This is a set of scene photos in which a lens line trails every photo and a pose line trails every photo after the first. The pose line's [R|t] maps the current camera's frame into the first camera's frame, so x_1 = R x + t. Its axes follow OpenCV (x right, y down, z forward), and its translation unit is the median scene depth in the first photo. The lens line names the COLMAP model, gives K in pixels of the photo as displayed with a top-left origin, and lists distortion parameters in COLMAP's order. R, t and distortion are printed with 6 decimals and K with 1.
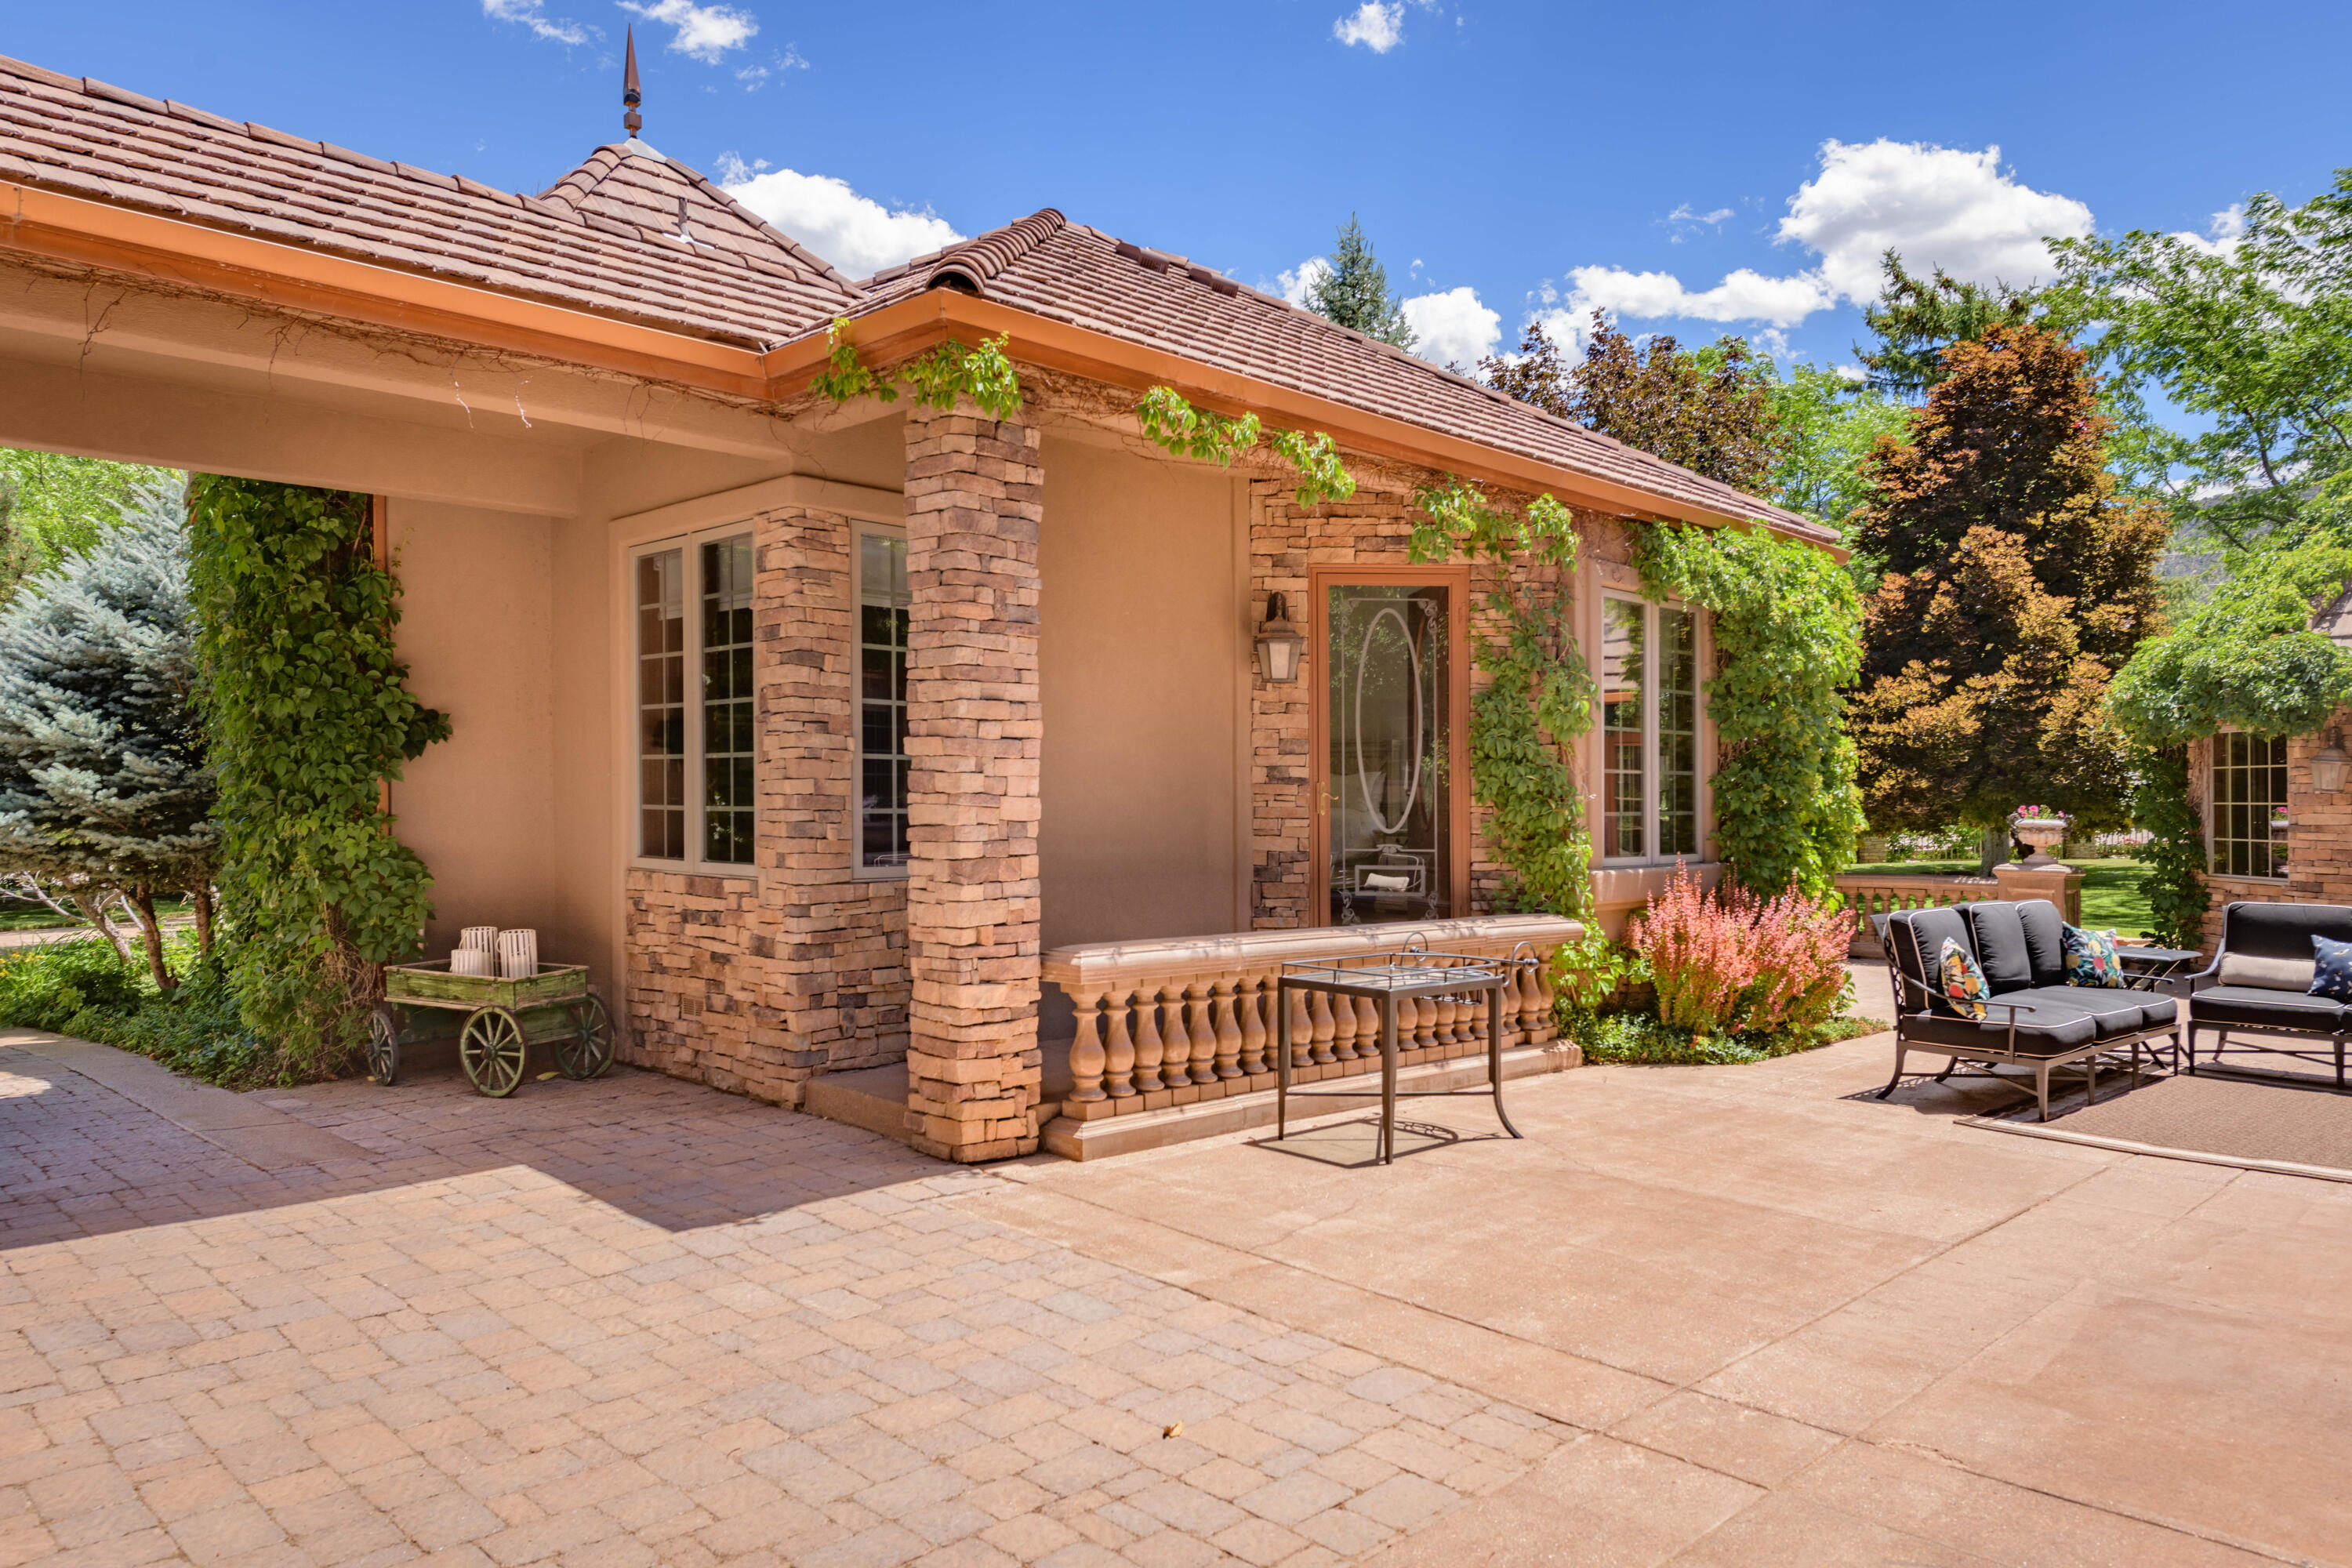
lens RADIAL K [[1553.9, 0, 1176.1], [0, 1553.9, 830.7], [0, 0, 1]] dist [0.018214, -0.006692]
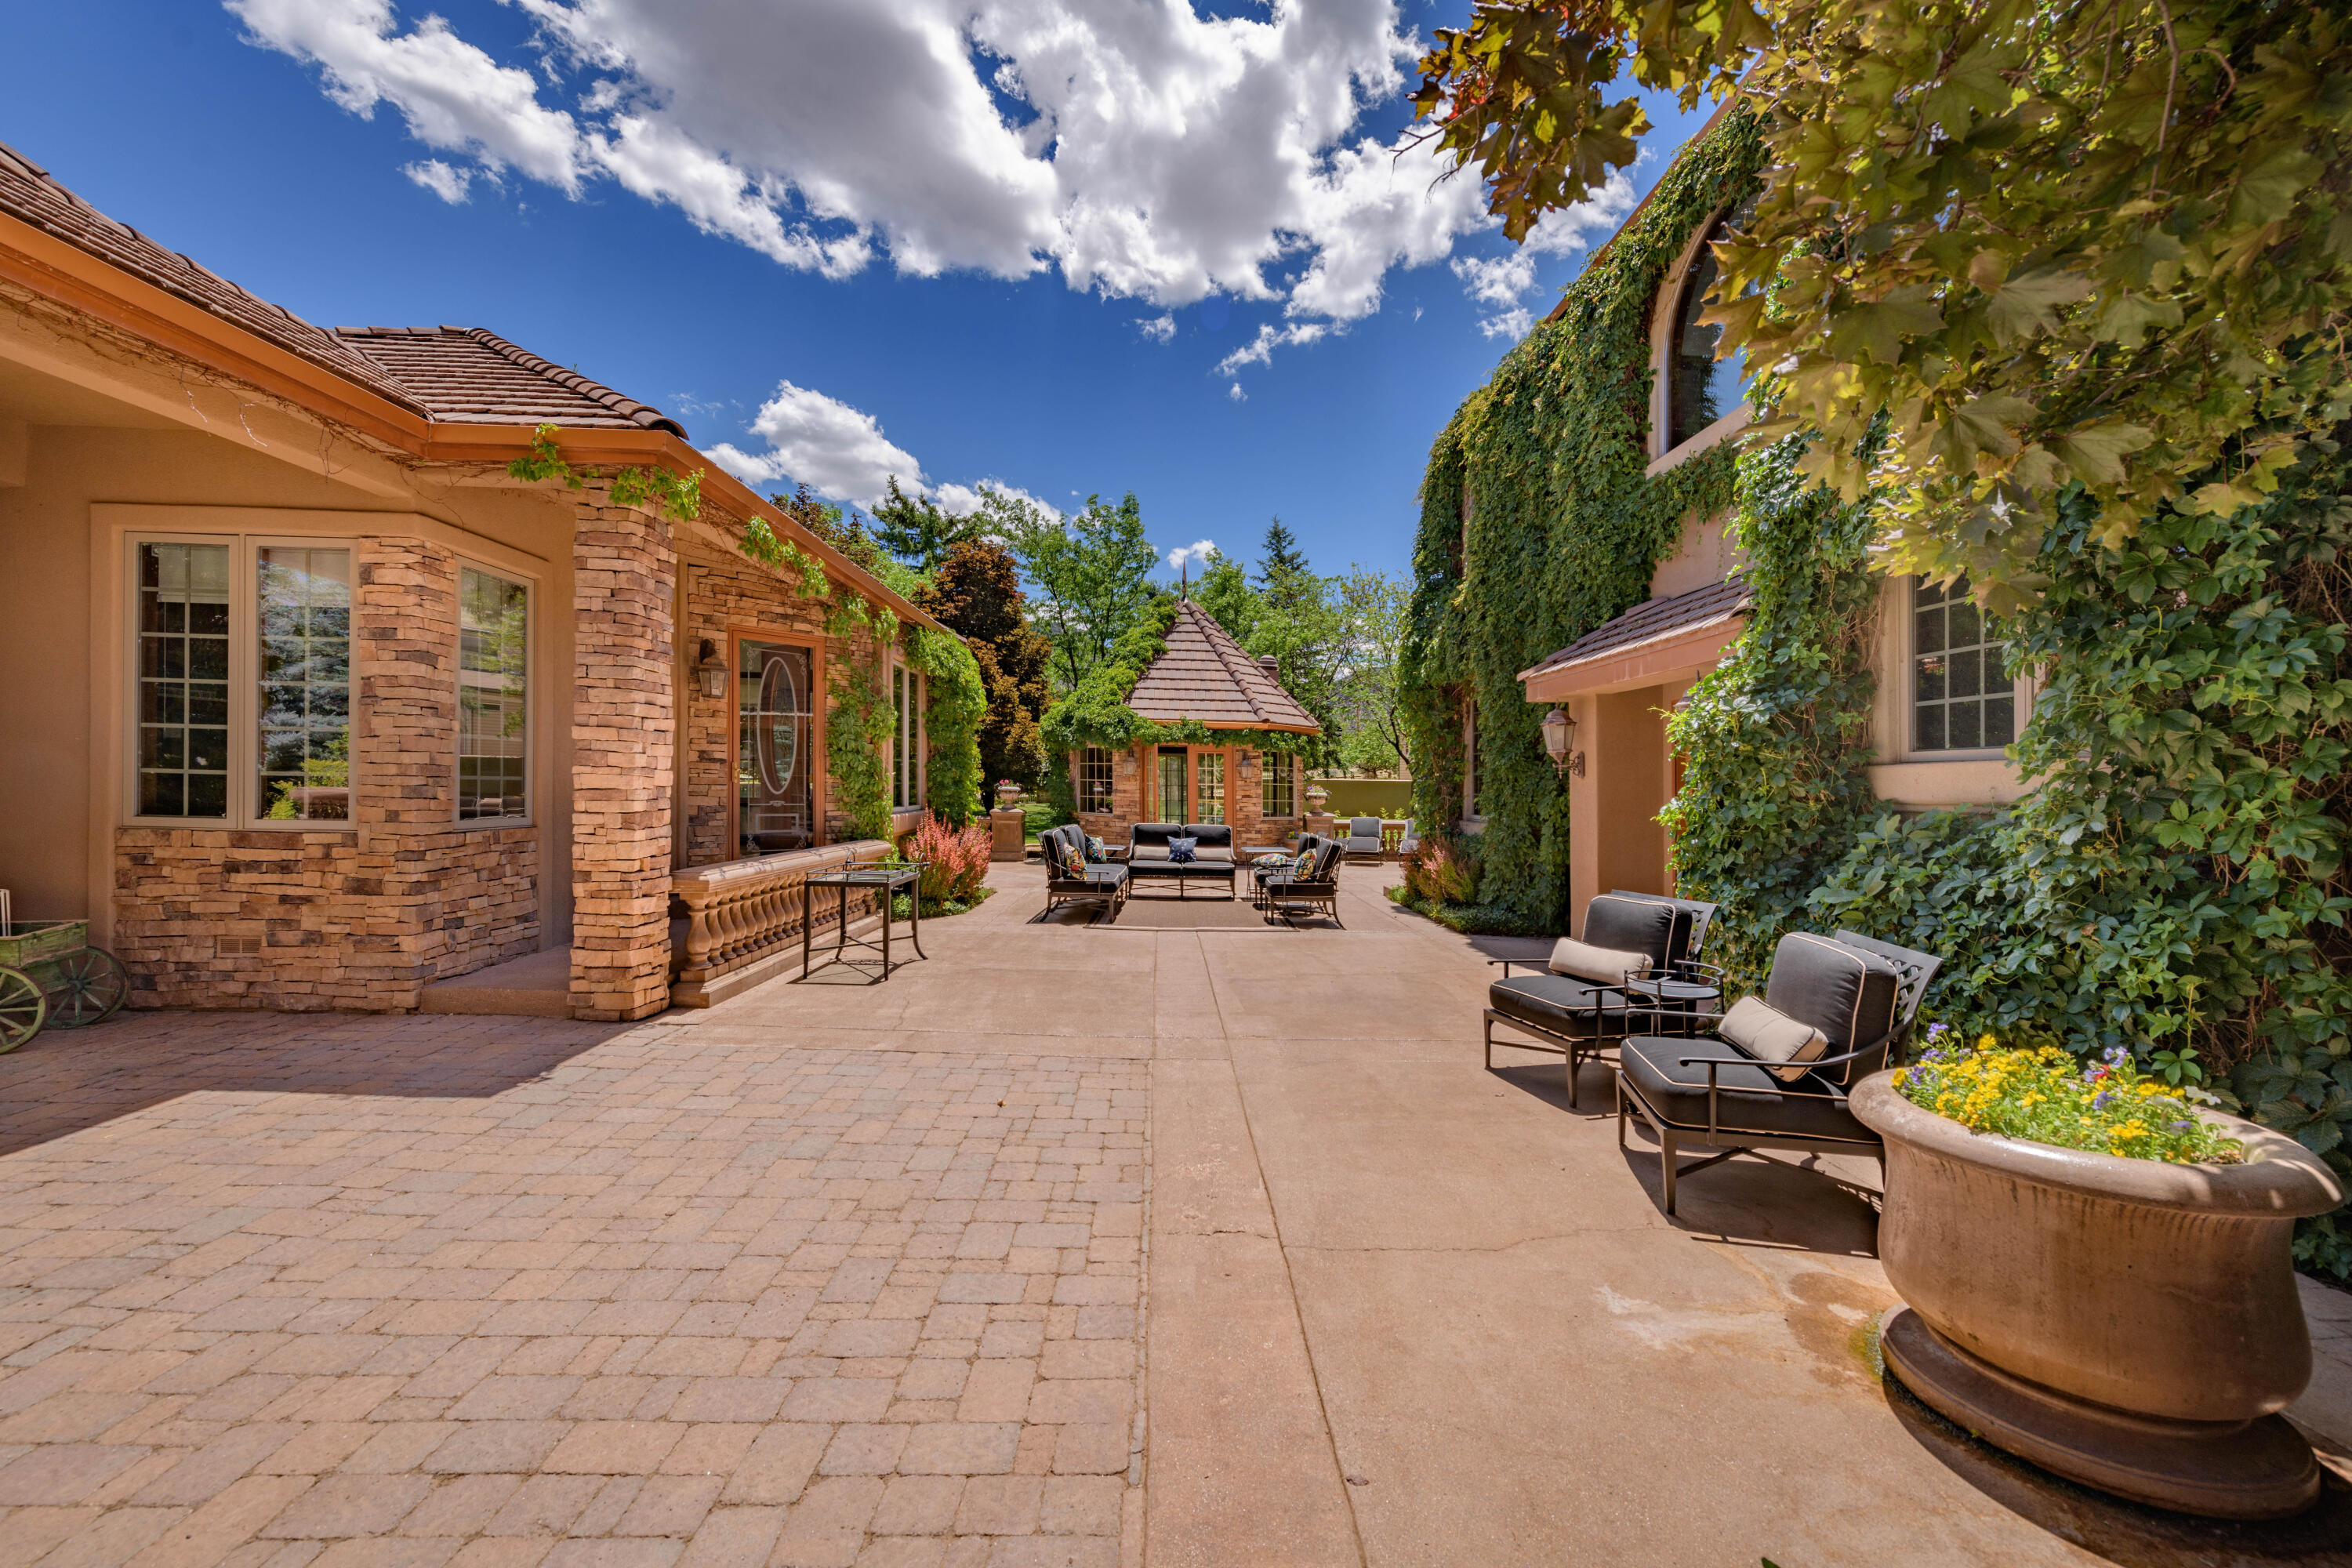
lens RADIAL K [[938.4, 0, 1176.0], [0, 938.4, 784.0], [0, 0, 1]] dist [-0.001814, -0.000562]
pose [[0.680573, 0.007159, 0.732645, -0.377689], [-0.001348, 0.999963, -0.008519, -0.001326], [-0.732679, 0.004810, 0.680557, 0.023392]]
